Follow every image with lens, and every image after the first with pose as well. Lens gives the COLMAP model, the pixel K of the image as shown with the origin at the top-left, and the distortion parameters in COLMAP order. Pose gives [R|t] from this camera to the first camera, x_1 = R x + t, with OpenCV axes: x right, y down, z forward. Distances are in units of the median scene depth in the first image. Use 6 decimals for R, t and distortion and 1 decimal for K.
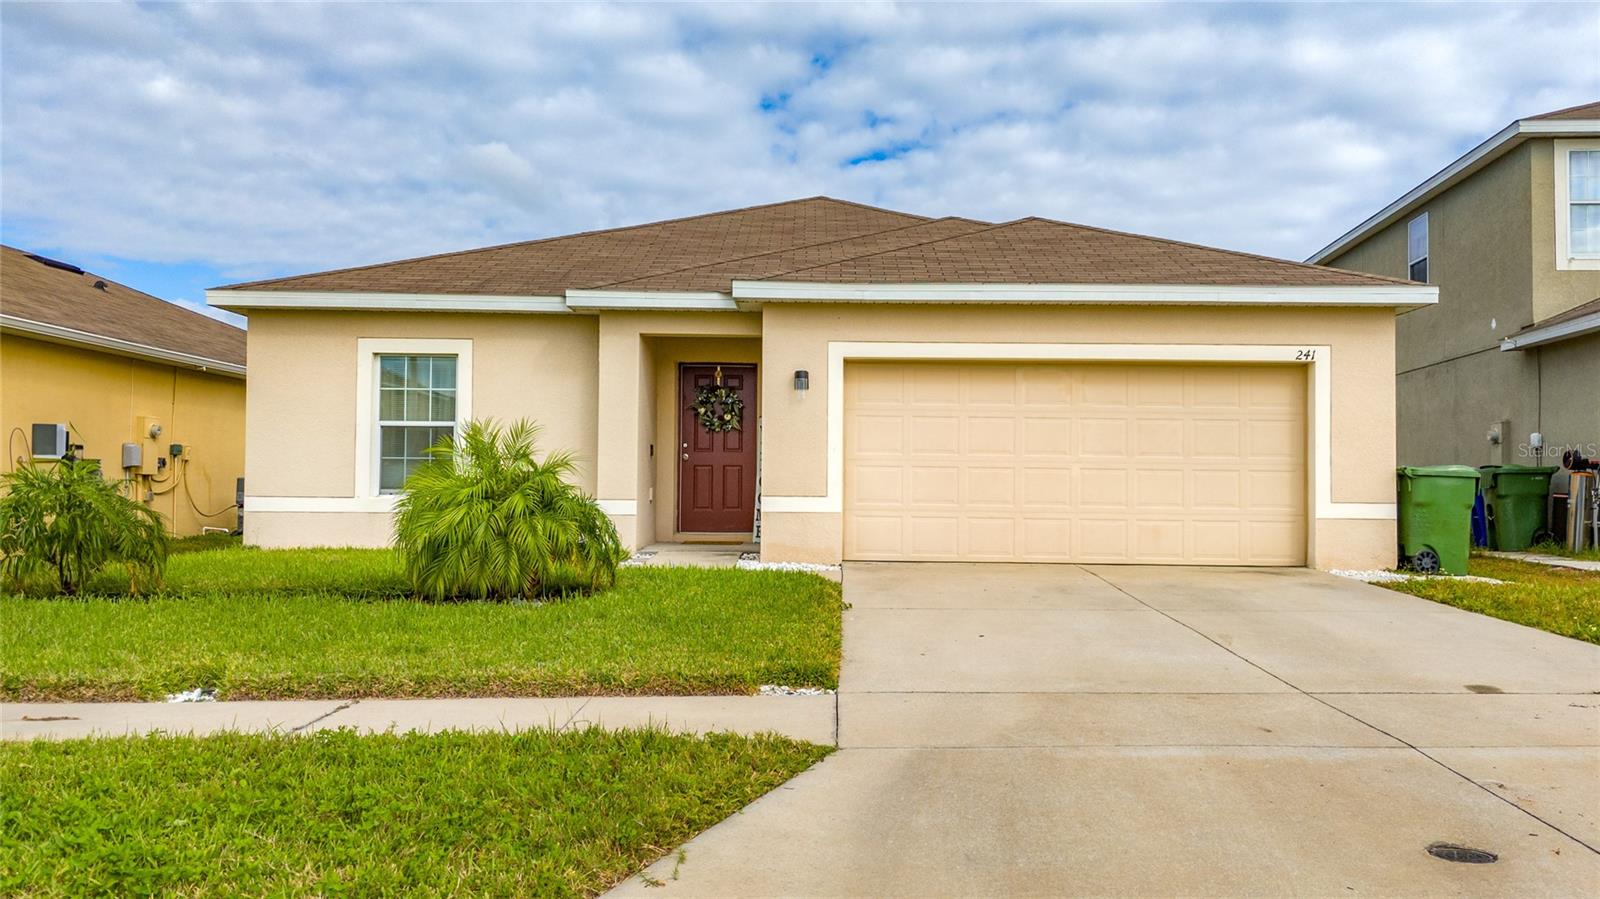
lens RADIAL K [[1244.0, 0, 875.2], [0, 1244.0, 444.2], [0, 0, 1]] dist [0.062401, -0.041624]
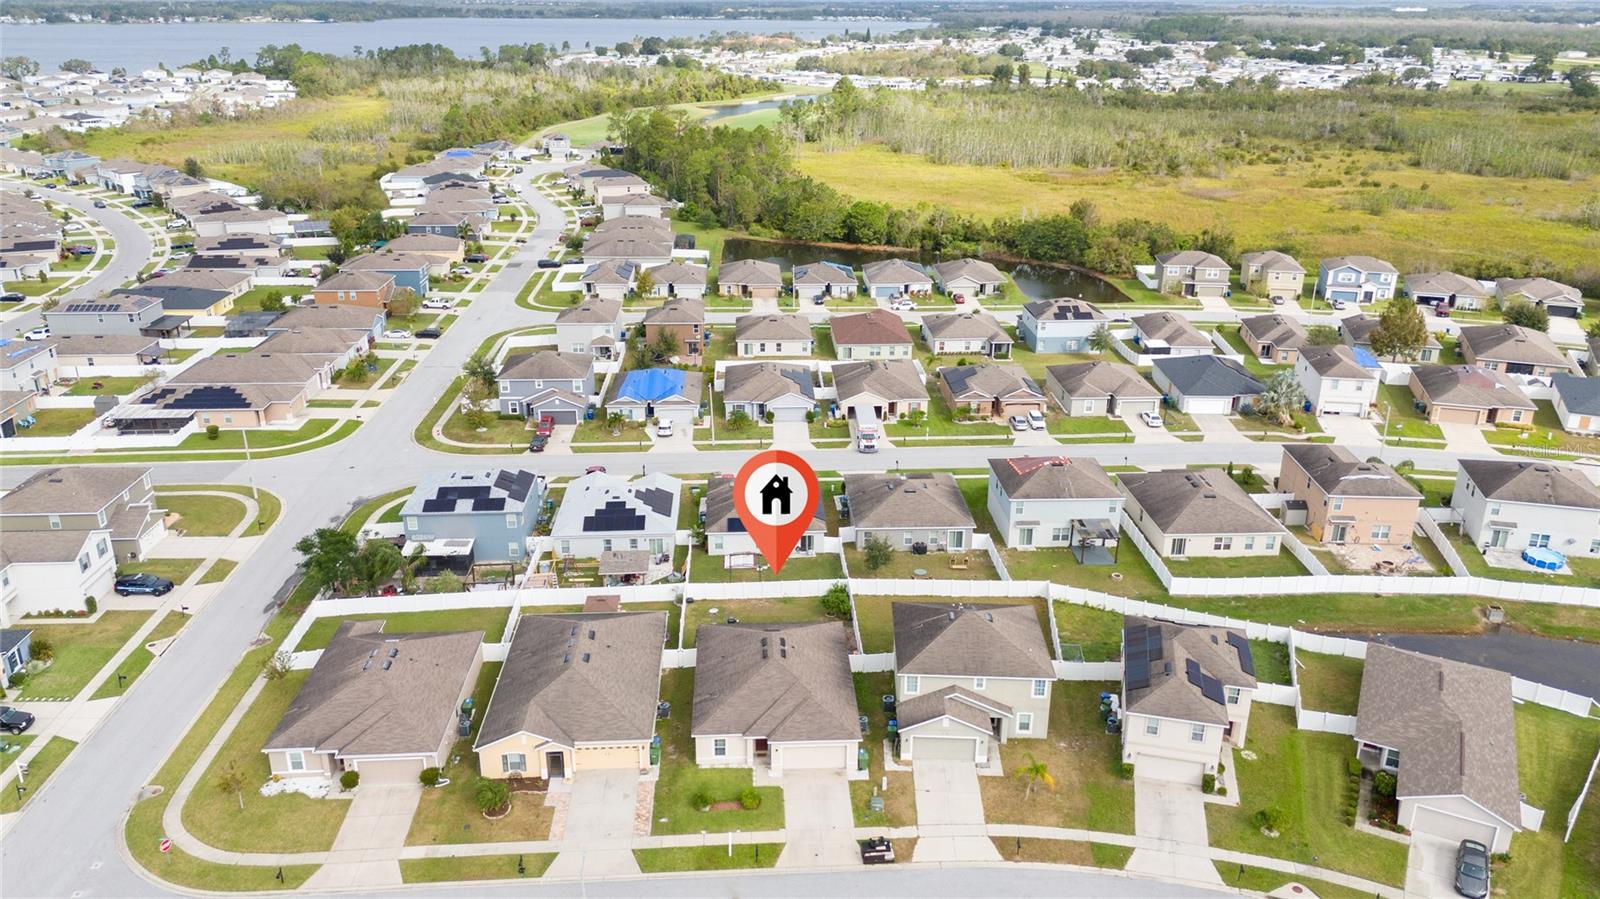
lens RADIAL K [[1174.9, 0, 805.7], [0, 1174.9, 453.7], [0, 0, 1]] dist [0.103173, -0.151523]
pose [[0.999530, -0.011284, 0.028490, -0.066464], [-0.001220, 0.914340, 0.404945, -4.411192], [-0.030619, -0.404790, 0.913897, -4.596525]]
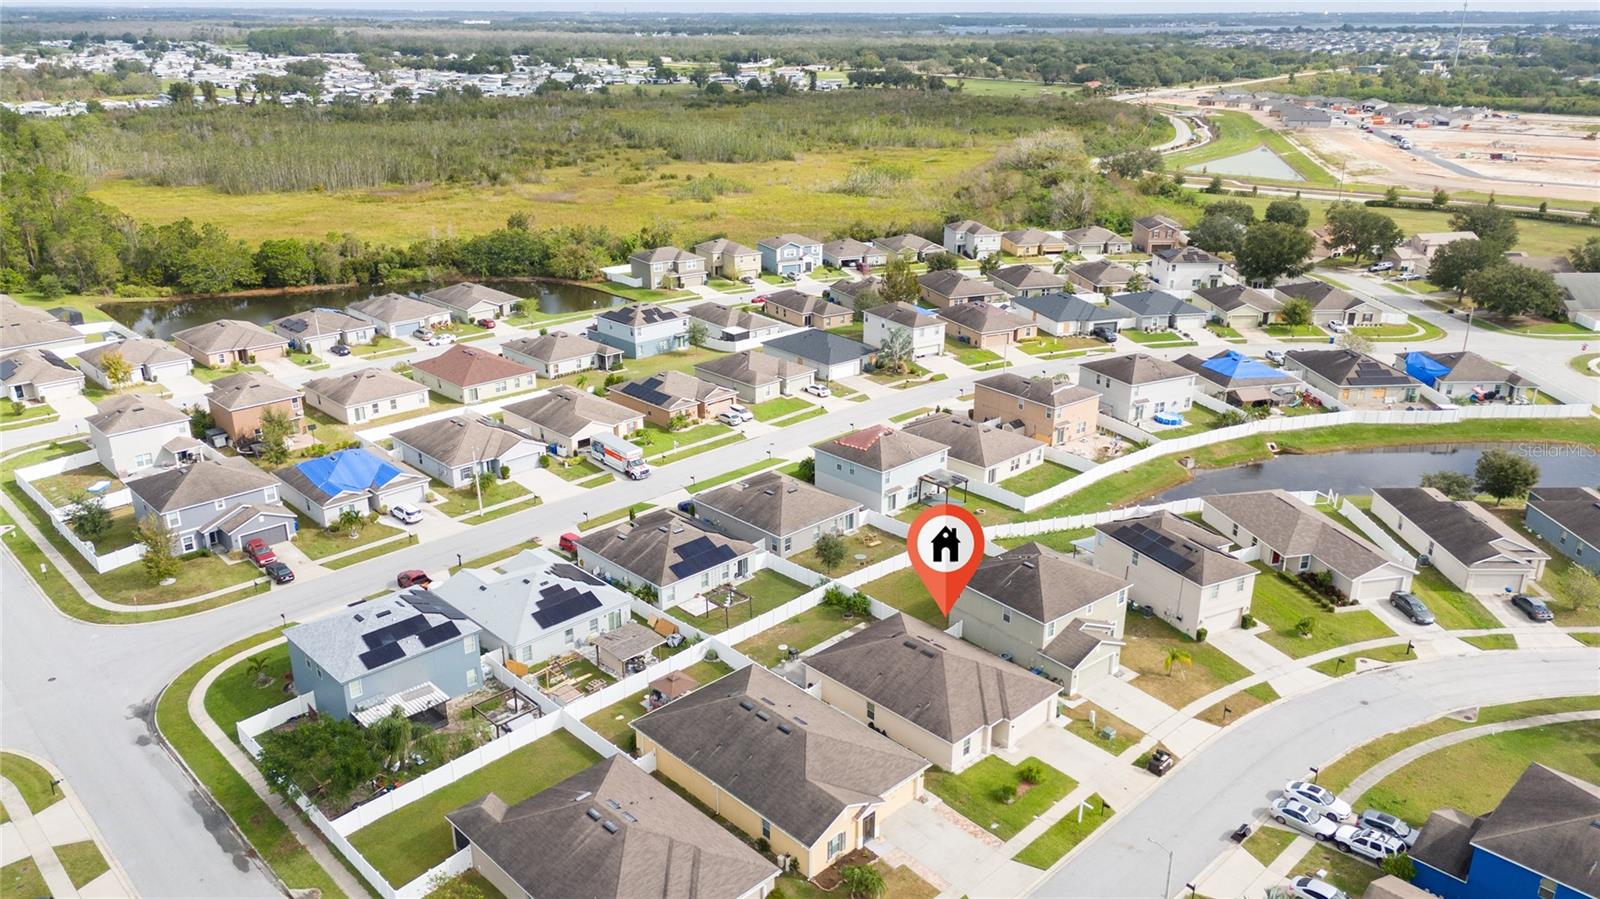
lens RADIAL K [[1174.9, 0, 805.7], [0, 1174.9, 453.7], [0, 0, 1]] dist [0.103173, -0.151523]
pose [[0.727964, -0.242538, 0.641283, -5.196517], [-0.032016, 0.922293, 0.385162, -4.317803], [-0.684867, -0.300916, 0.663631, -2.430232]]
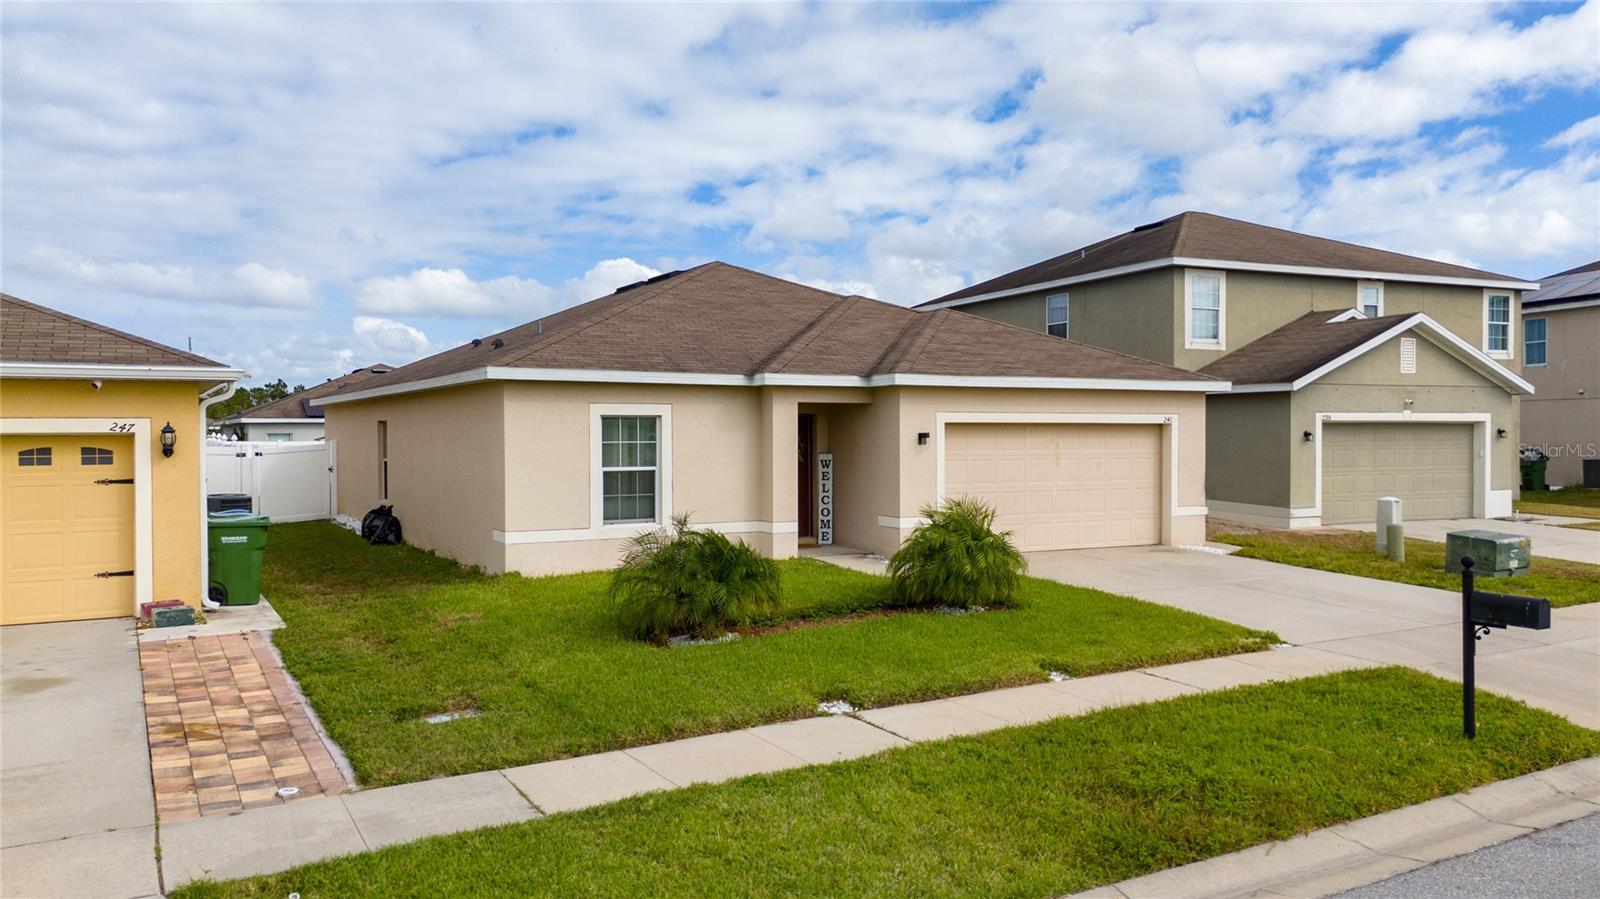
lens RADIAL K [[1172.3, 0, 806.4], [0, 1172.3, 452.8], [0, 0, 1]] dist [0.071861, -0.068521]
pose [[0.877018, -0.017295, 0.480145, -0.843420], [-0.011097, 0.998356, 0.056231, -0.110576], [-0.480329, -0.054644, 0.875385, -0.156087]]
